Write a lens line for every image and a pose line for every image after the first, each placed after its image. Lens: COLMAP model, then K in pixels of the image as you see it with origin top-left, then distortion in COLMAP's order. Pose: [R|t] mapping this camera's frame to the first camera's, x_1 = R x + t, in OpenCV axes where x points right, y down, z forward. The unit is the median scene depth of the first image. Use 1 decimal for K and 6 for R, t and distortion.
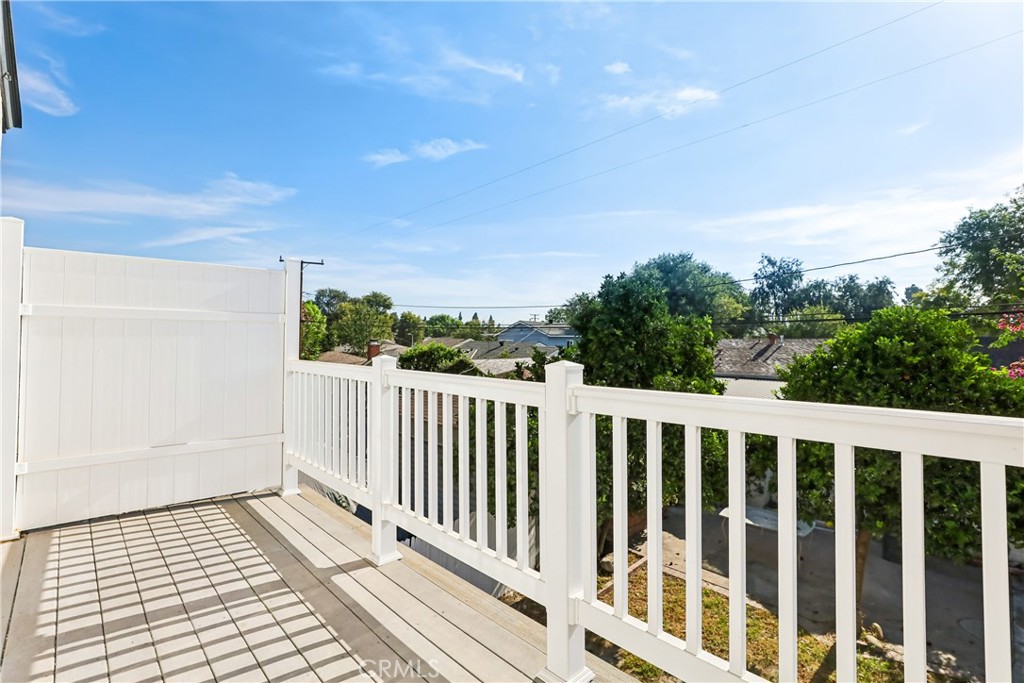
lens RADIAL K [[468.9, 0, 519.0], [0, 468.9, 344.0], [0, 0, 1]] dist [-0.032509, 0.013739]
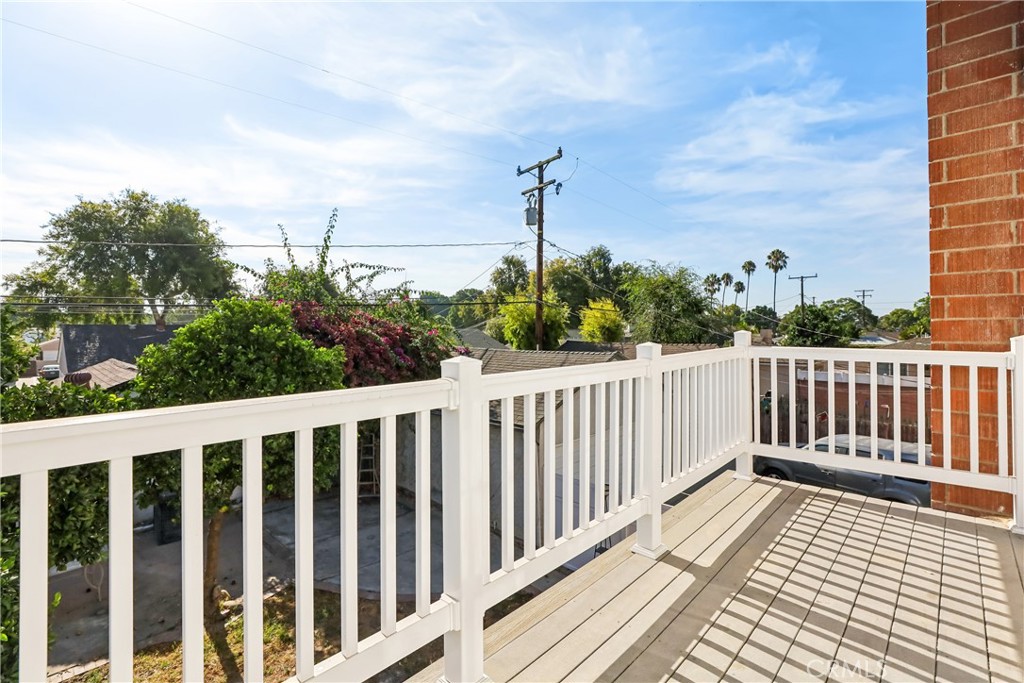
lens RADIAL K [[459.8, 0, 516.7], [0, 459.8, 338.1], [0, 0, 1]] dist [0.002748, 0.000214]
pose [[-0.013240, -0.020359, 0.999705, -0.850475], [0.005344, 0.999777, 0.020431, -0.017904], [-0.999898, 0.005613, -0.013129, 0.863203]]
